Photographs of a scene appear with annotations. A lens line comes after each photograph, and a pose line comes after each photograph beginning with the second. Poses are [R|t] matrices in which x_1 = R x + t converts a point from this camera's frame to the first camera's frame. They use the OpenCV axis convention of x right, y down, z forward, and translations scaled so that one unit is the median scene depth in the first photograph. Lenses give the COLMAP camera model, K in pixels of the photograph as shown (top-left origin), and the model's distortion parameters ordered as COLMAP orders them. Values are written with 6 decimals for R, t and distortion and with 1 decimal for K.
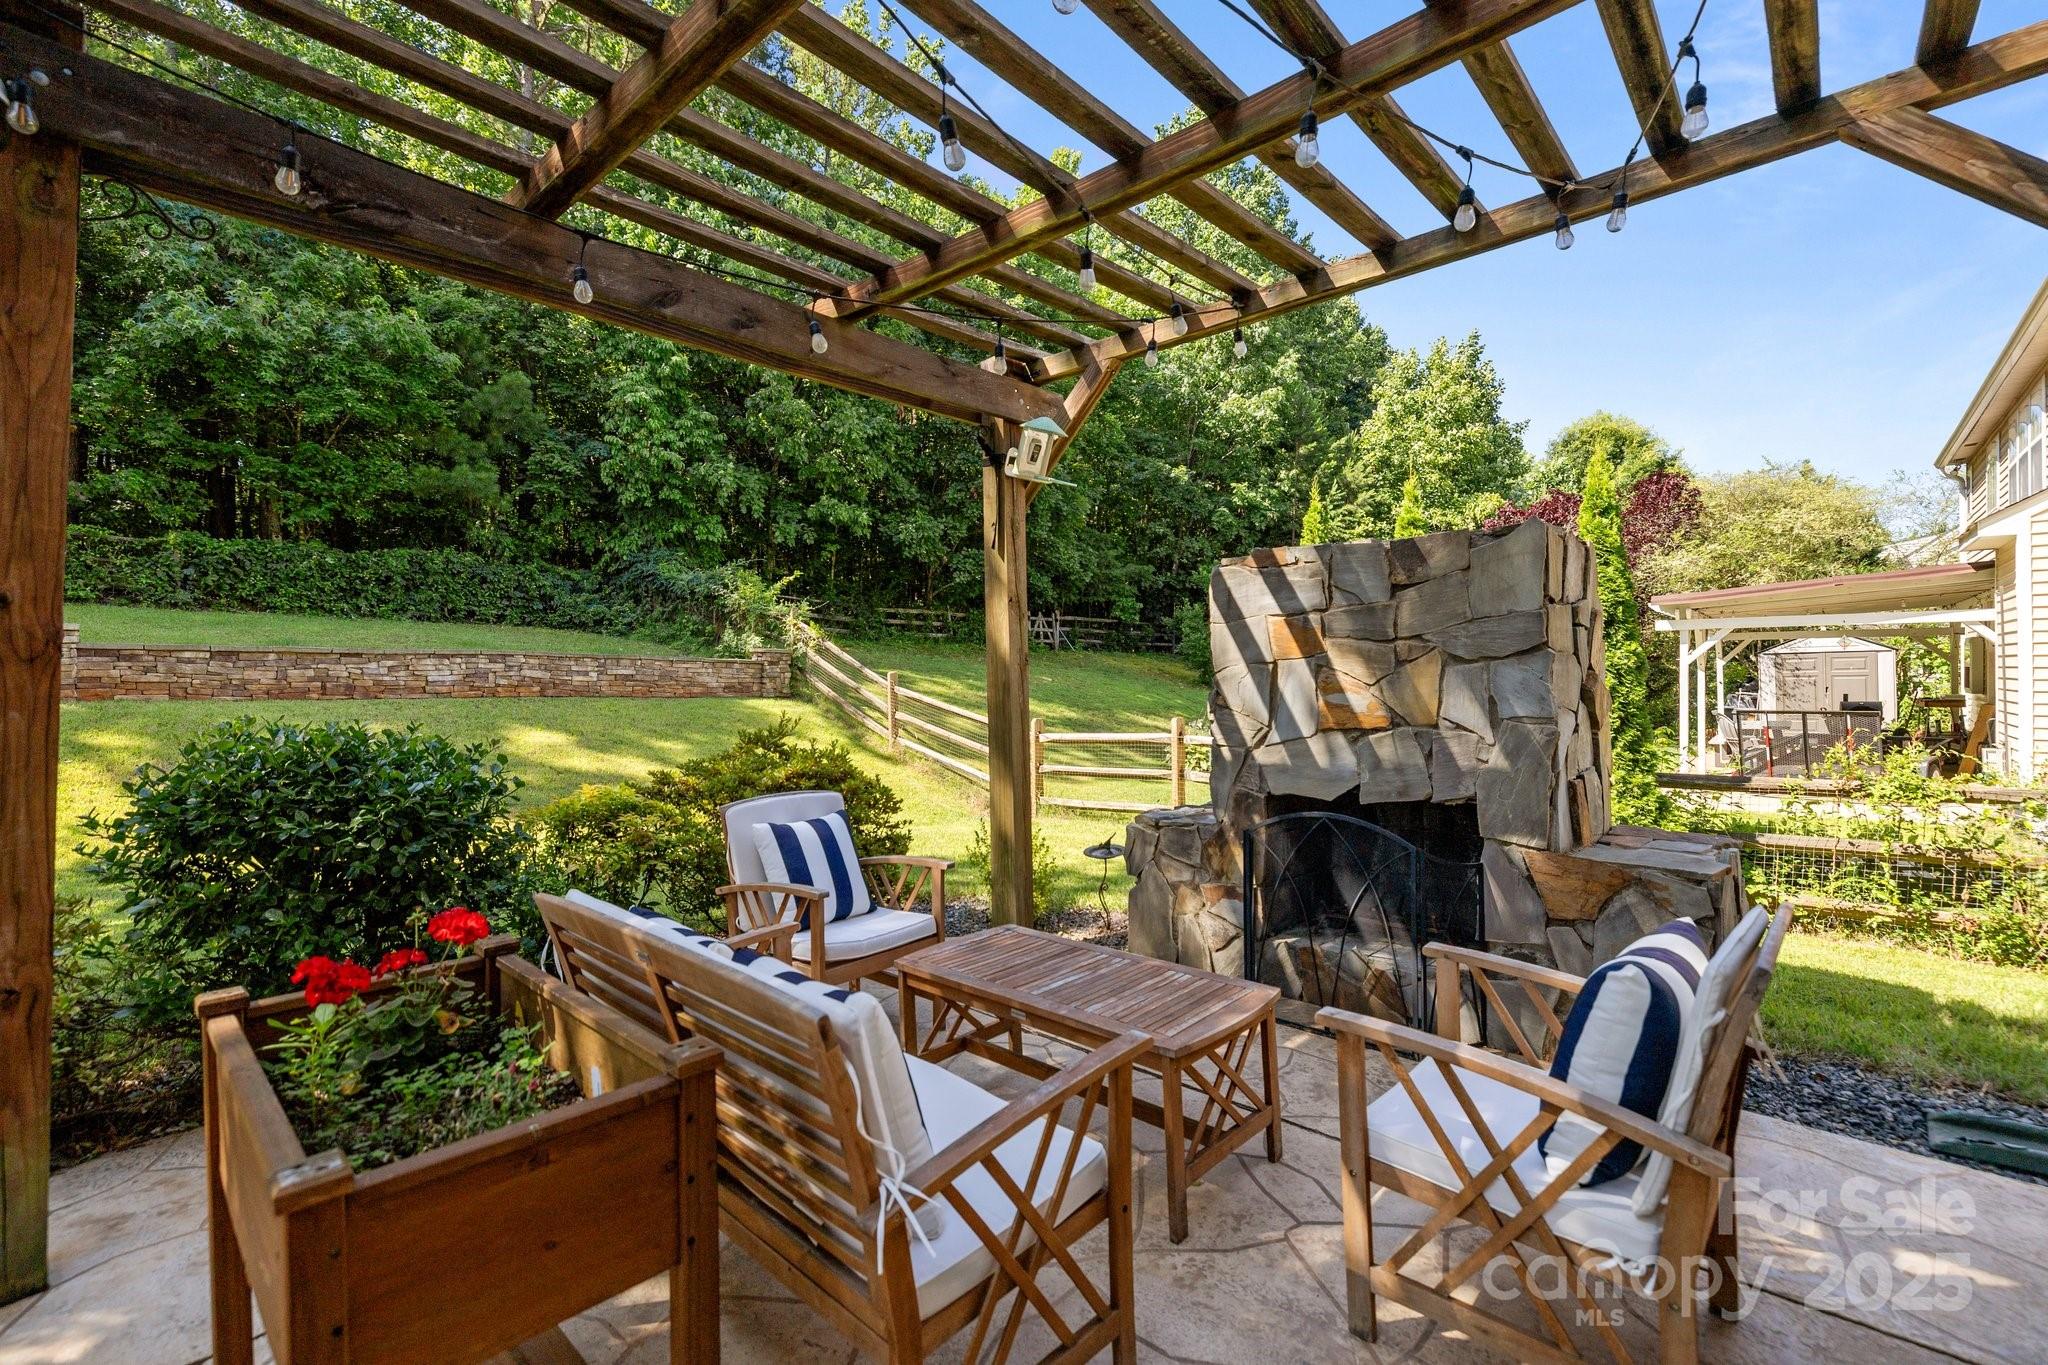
lens RADIAL K [[893.4, 0, 1012.3], [0, 893.4, 678.8], [0, 0, 1]] dist [0.000028, 0.000136]
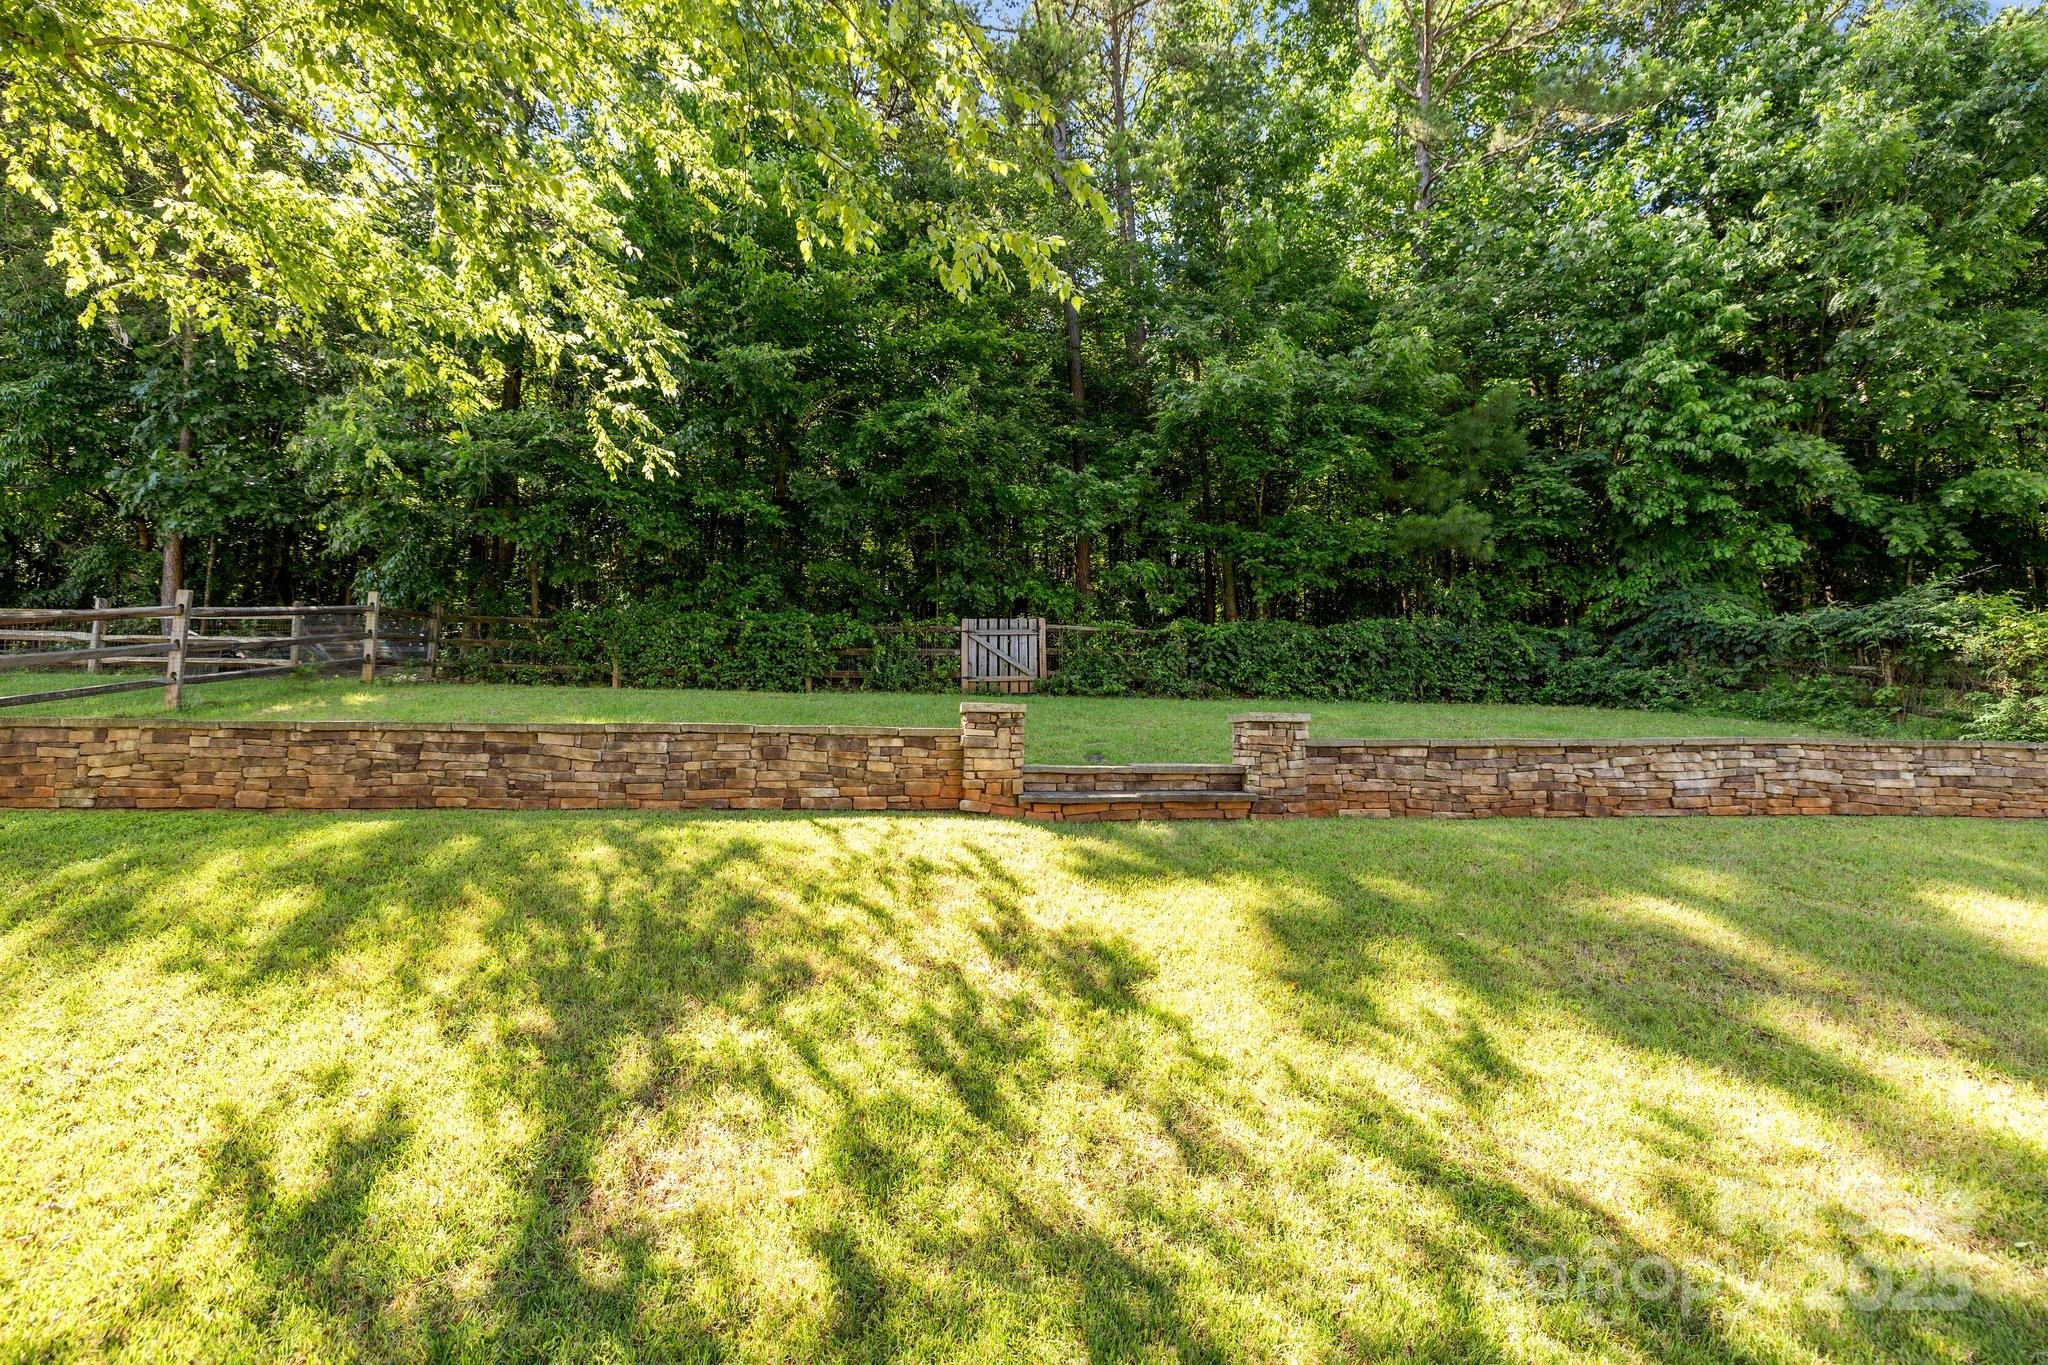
lens RADIAL K [[864.0, 0, 1008.0], [0, 864.0, 680.5], [0, 0, 1]] dist [0.000592, 0.000103]
pose [[0.753920, -0.060299, -0.654193, -0.516821], [0.002115, 0.995997, -0.089366, -0.017076], [0.656963, 0.065992, 0.751029, 0.194298]]
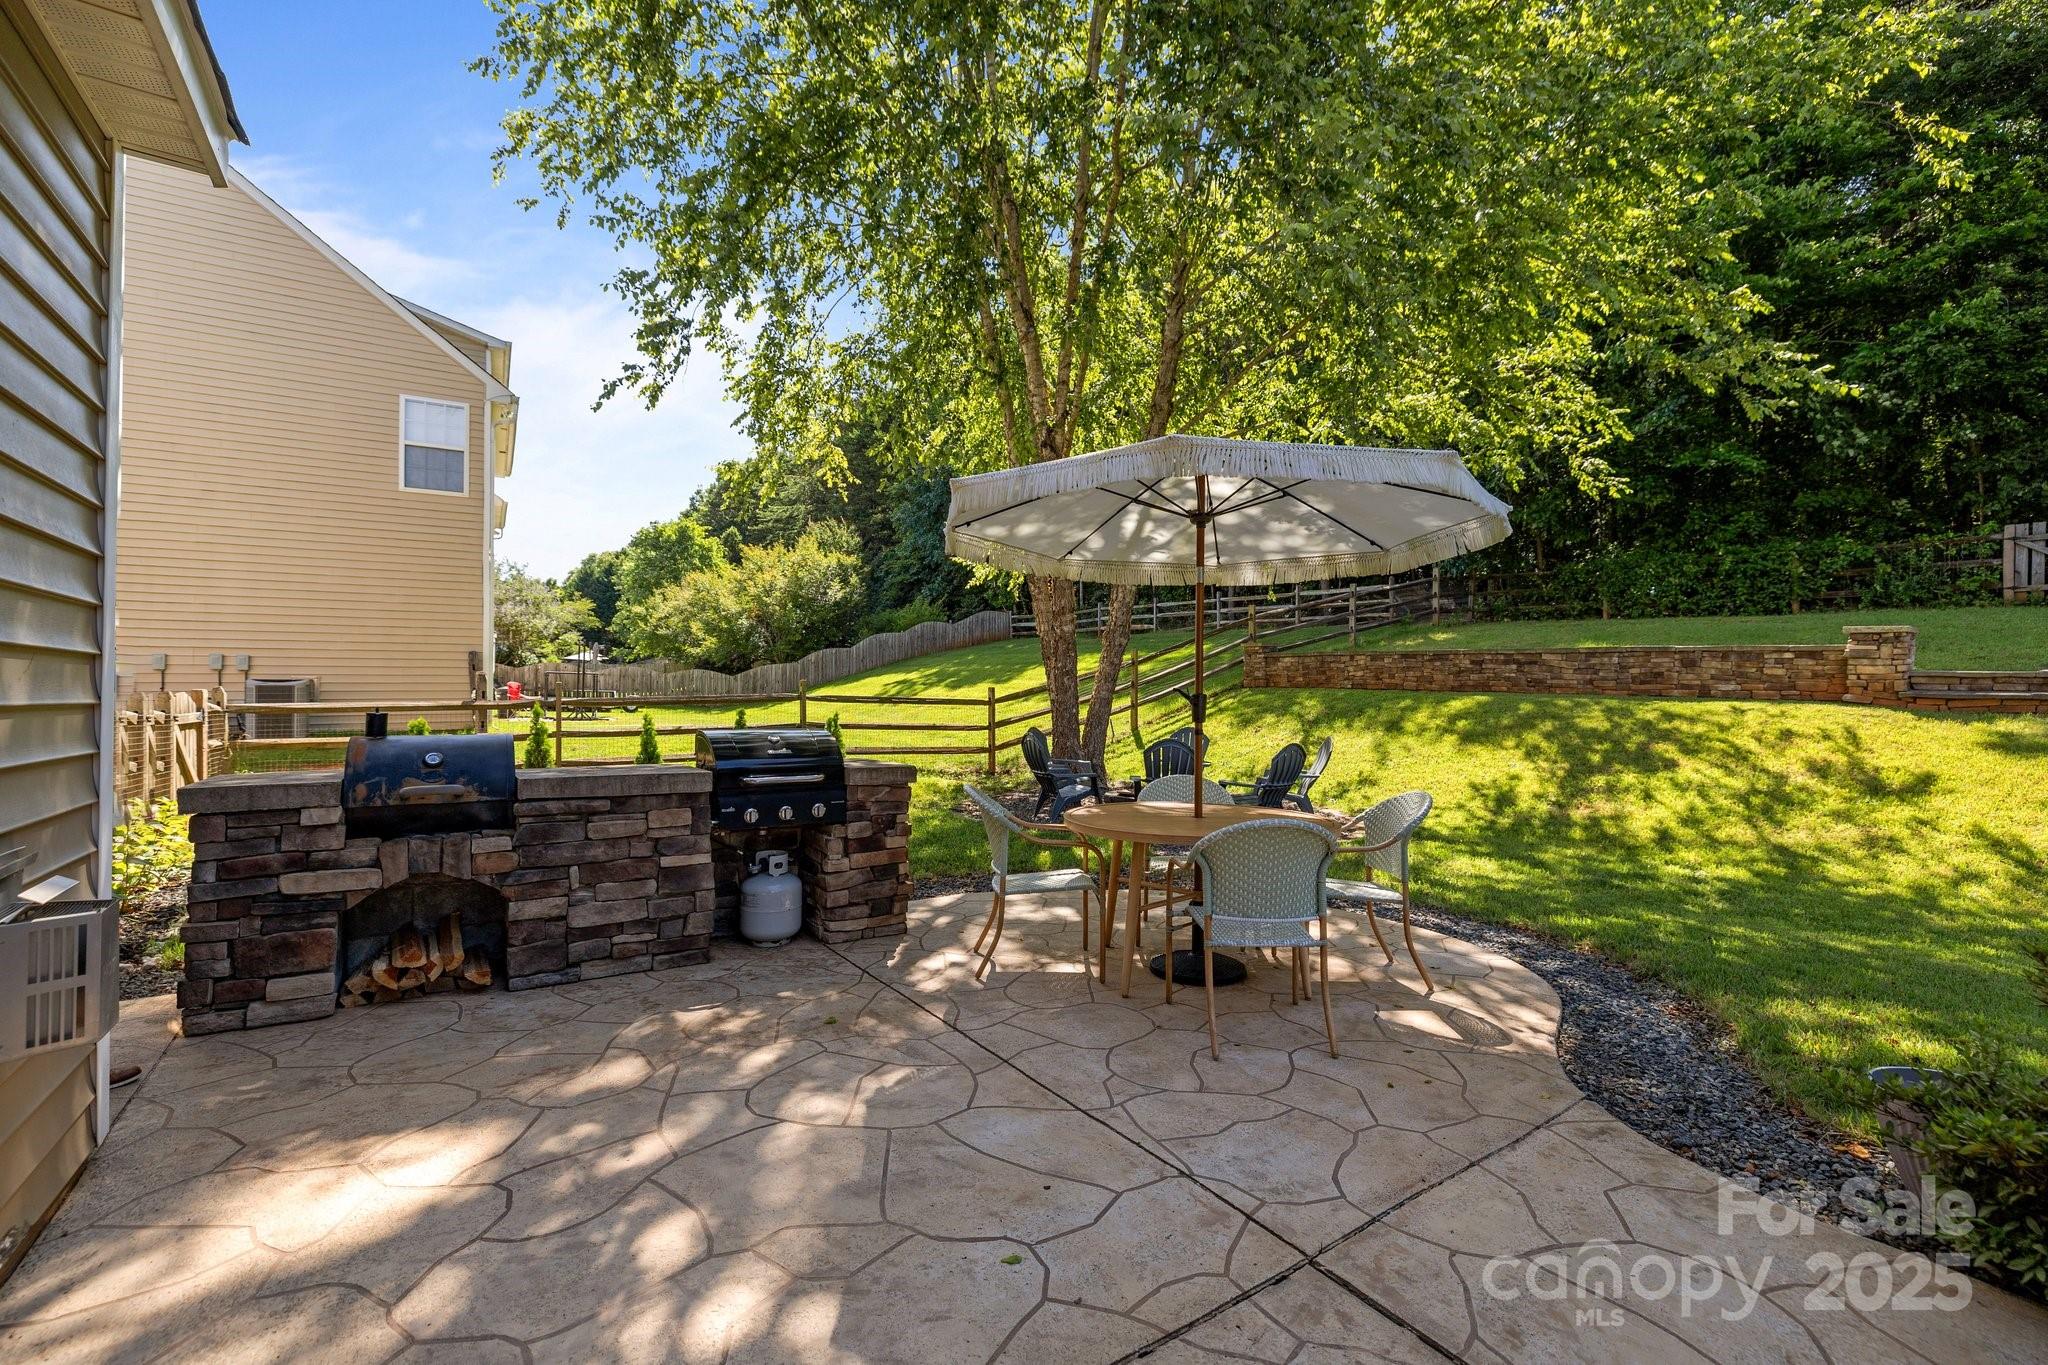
lens RADIAL K [[864.0, 0, 1008.0], [0, 864.0, 680.5], [0, 0, 1]] dist [0.000592, 0.000103]
pose [[-0.205385, 0.000495, -0.978681, -0.035141], [-0.007118, 0.999973, 0.001999, -0.001414], [0.978655, 0.007377, -0.205376, 0.026175]]
